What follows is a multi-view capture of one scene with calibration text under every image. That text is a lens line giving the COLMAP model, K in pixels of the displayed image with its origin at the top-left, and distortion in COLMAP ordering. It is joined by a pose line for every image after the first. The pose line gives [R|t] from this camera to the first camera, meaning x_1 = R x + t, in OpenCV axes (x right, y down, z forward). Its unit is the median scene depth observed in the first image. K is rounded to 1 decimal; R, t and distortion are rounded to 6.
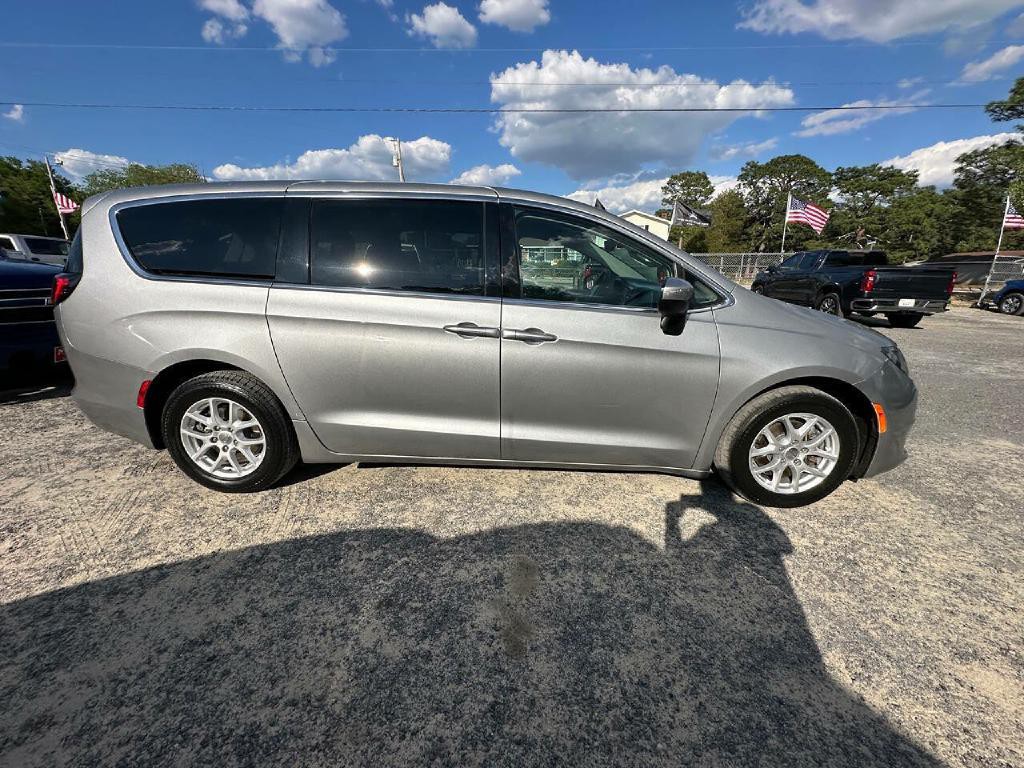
lens RADIAL K [[405.4, 0, 514.2], [0, 405.4, 383.9], [0, 0, 1]] dist [-0.002098, 0.000209]
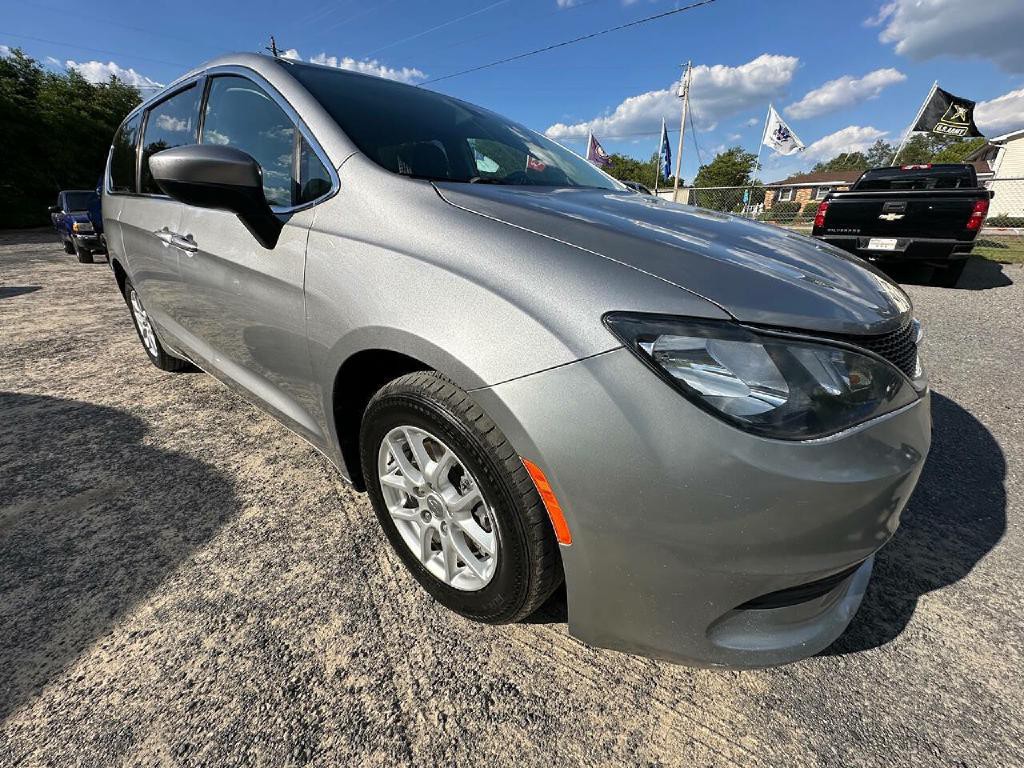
lens RADIAL K [[405.4, 0, 514.5], [0, 405.4, 385.2], [0, 0, 1]] dist [-0.002098, 0.000209]
pose [[0.790488, 0.222068, -0.570802, 1.077840], [-0.157431, 0.974312, 0.161030, -0.074417], [0.591899, -0.037431, 0.805142, 0.703455]]
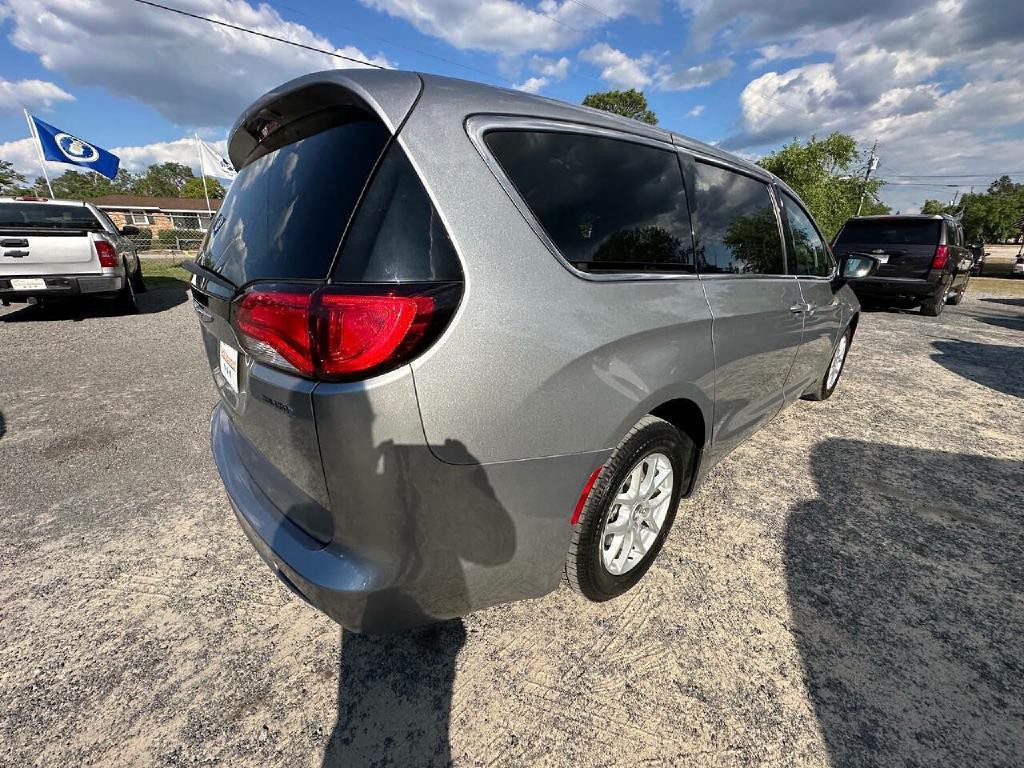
lens RADIAL K [[405.4, 0, 514.2], [0, 405.4, 382.4], [0, 0, 1]] dist [-0.002098, 0.000209]
pose [[0.725912, -0.235088, 0.646363, -1.352261], [0.192893, 0.971642, 0.136762, -0.225590], [-0.660185, 0.025402, 0.750674, 0.676845]]
